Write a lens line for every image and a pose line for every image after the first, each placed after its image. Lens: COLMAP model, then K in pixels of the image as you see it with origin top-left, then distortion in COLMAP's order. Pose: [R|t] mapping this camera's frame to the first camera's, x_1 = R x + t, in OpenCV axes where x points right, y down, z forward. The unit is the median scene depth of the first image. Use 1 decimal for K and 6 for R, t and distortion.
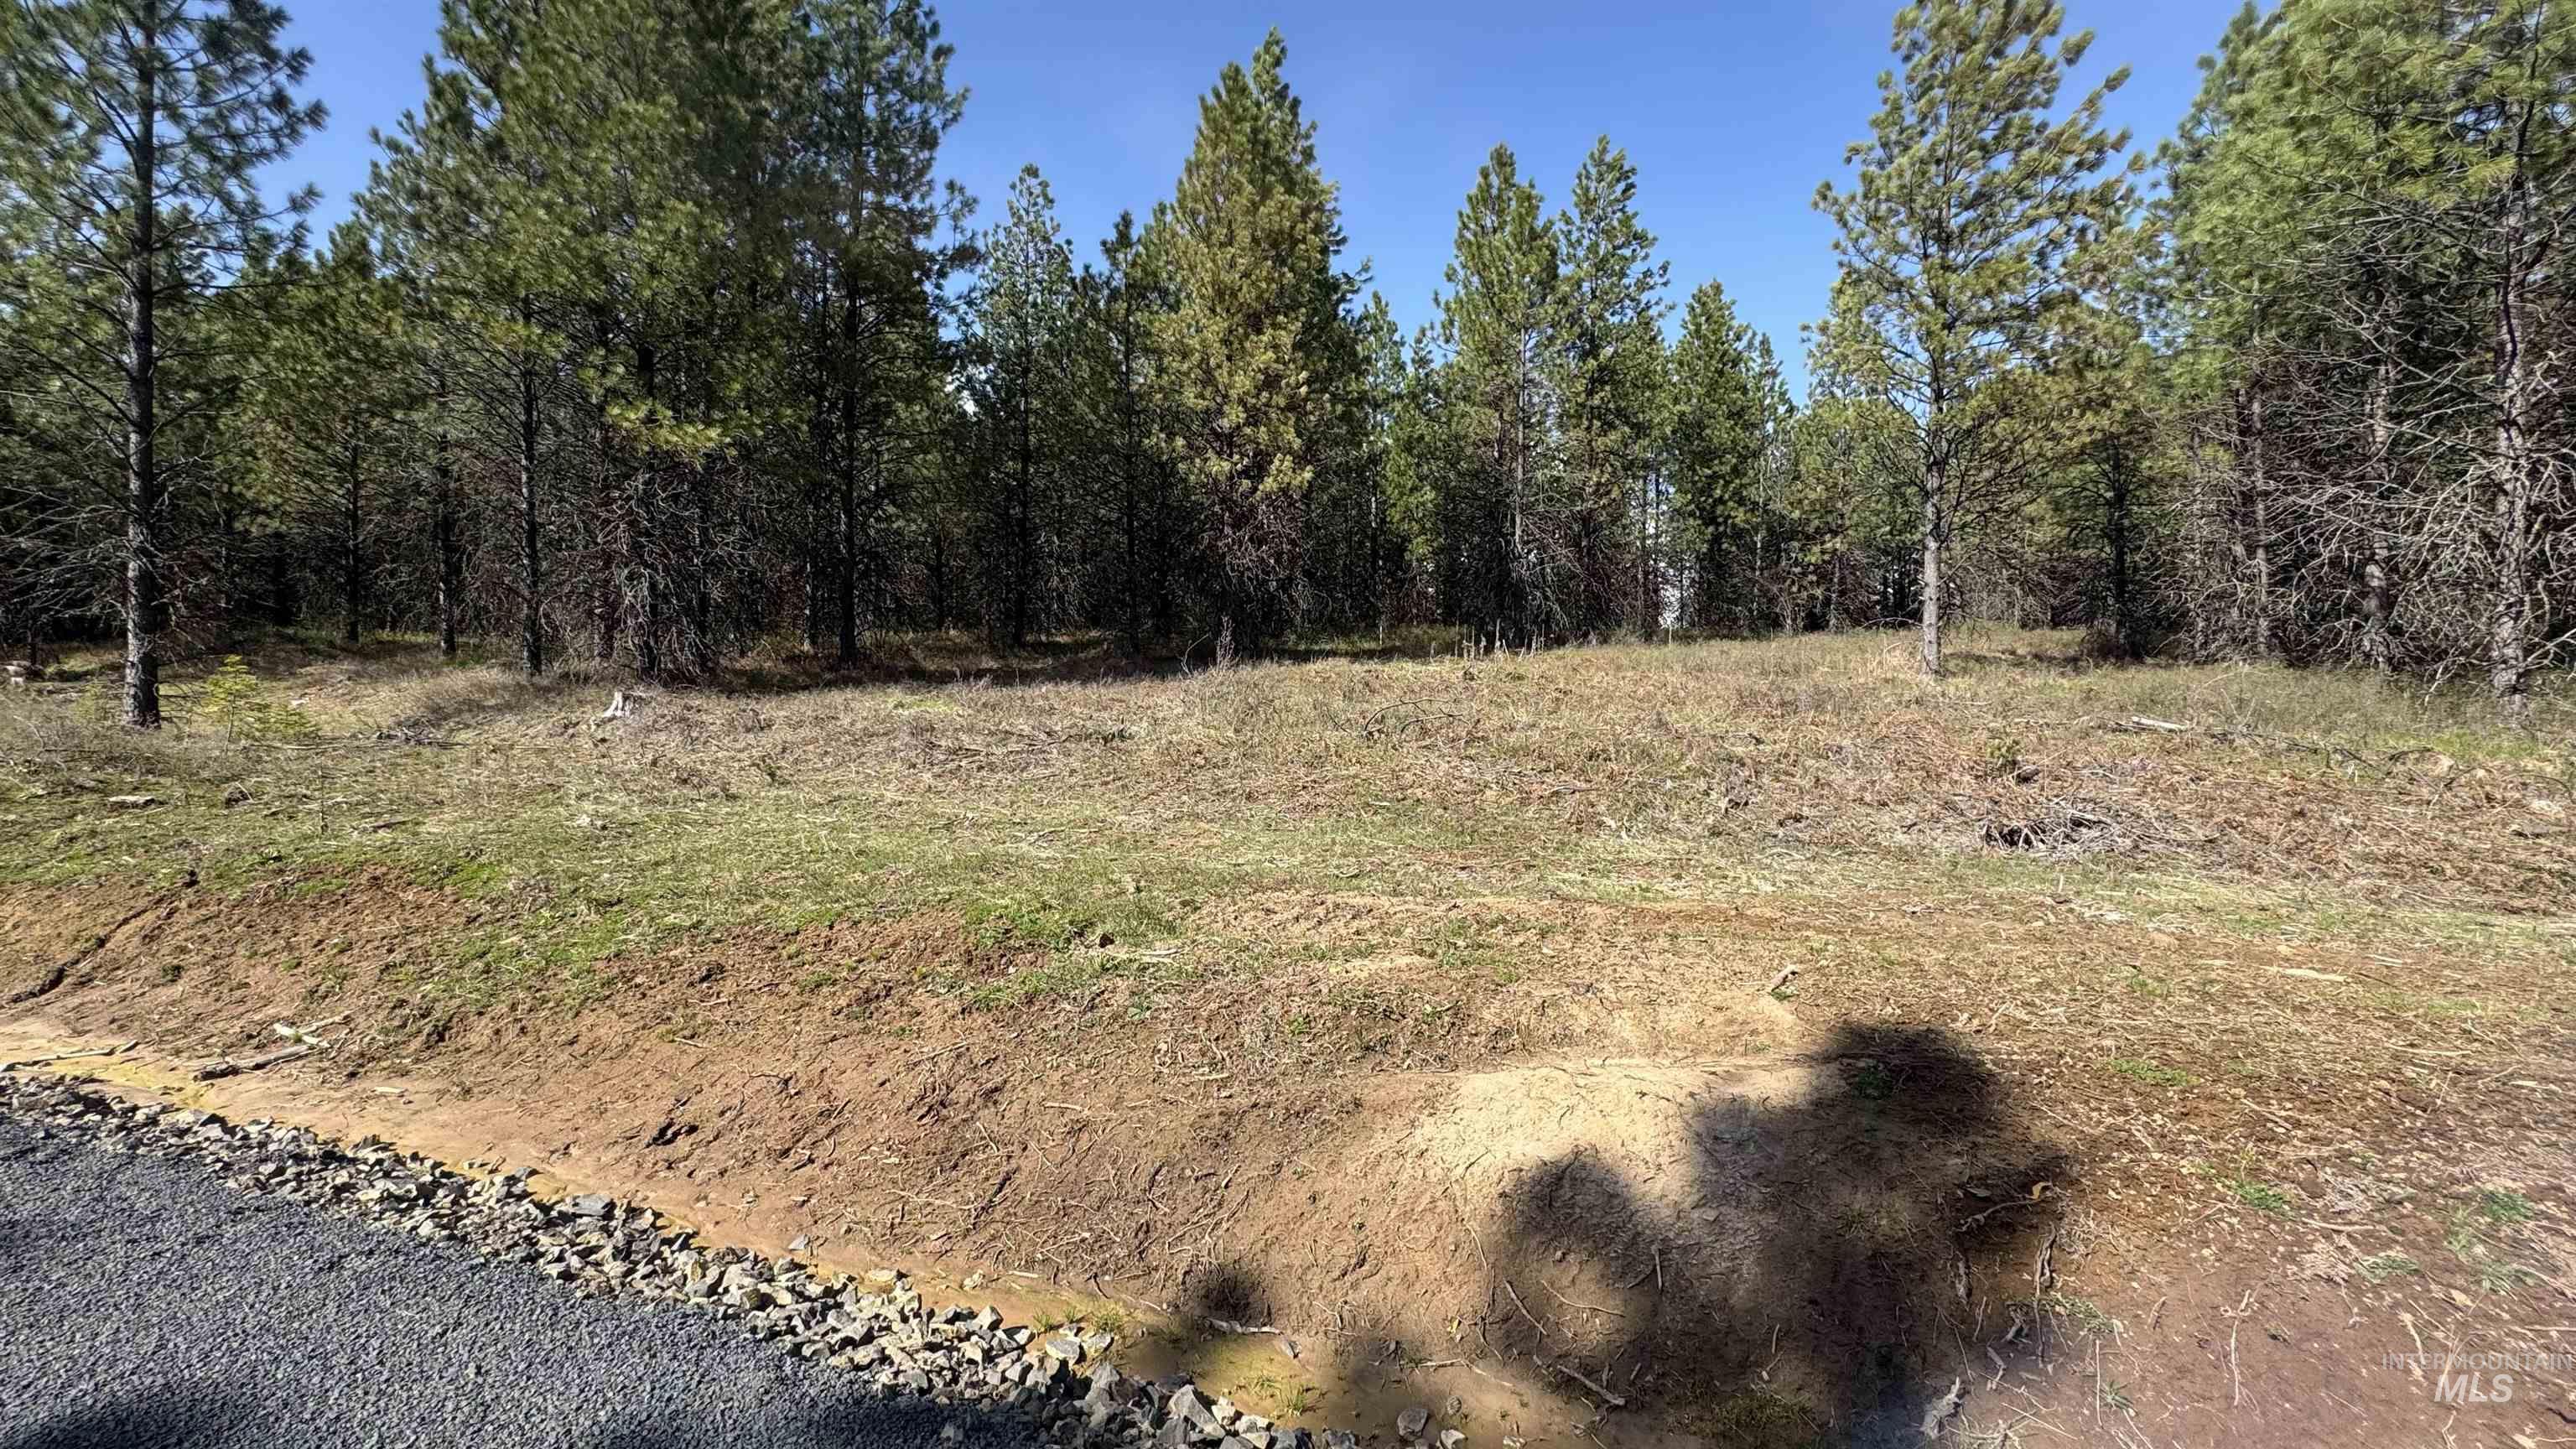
lens RADIAL K [[1020.9, 0, 1280.8], [0, 1020.9, 717.6], [0, 0, 1]] dist [-0.000277, 0.000470]
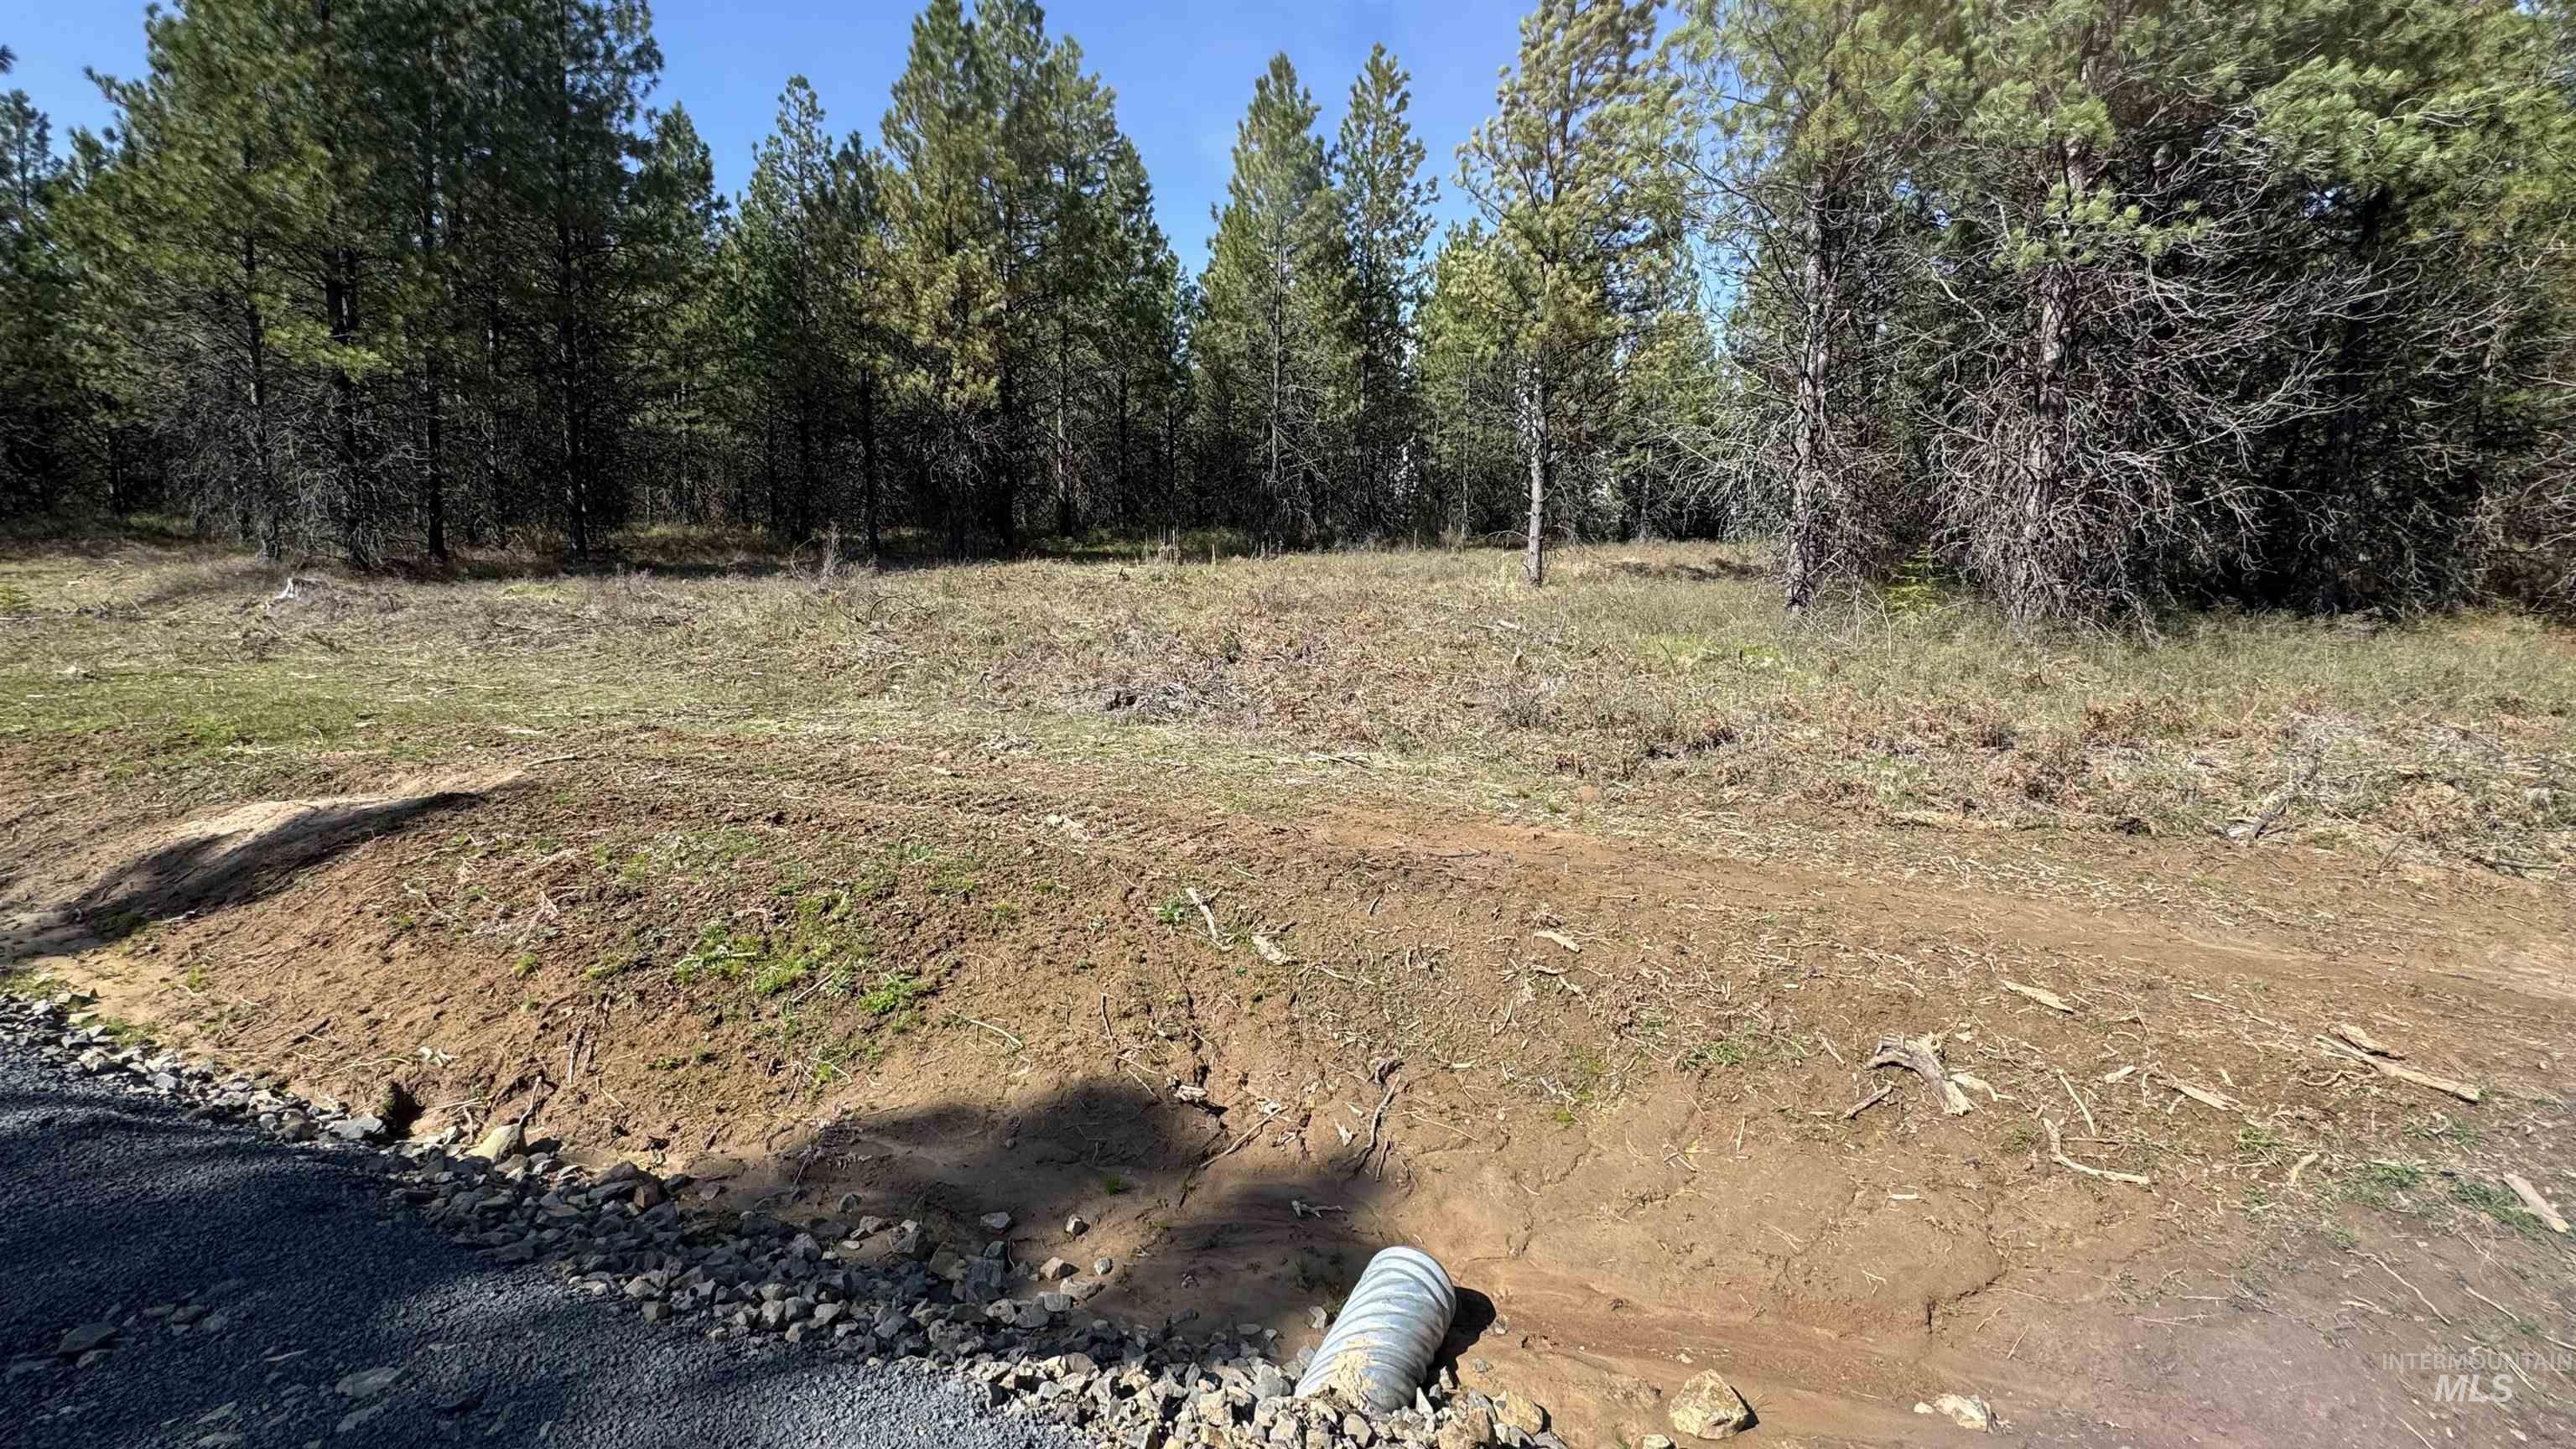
lens RADIAL K [[1020.9, 0, 1280.8], [0, 1020.9, 717.6], [0, 0, 1]] dist [-0.000277, 0.000470]
pose [[0.999058, 0.030157, -0.031216, 0.318819], [-0.026709, 0.994059, 0.105512, -0.010881], [0.034213, -0.104578, 0.993928, -0.099711]]
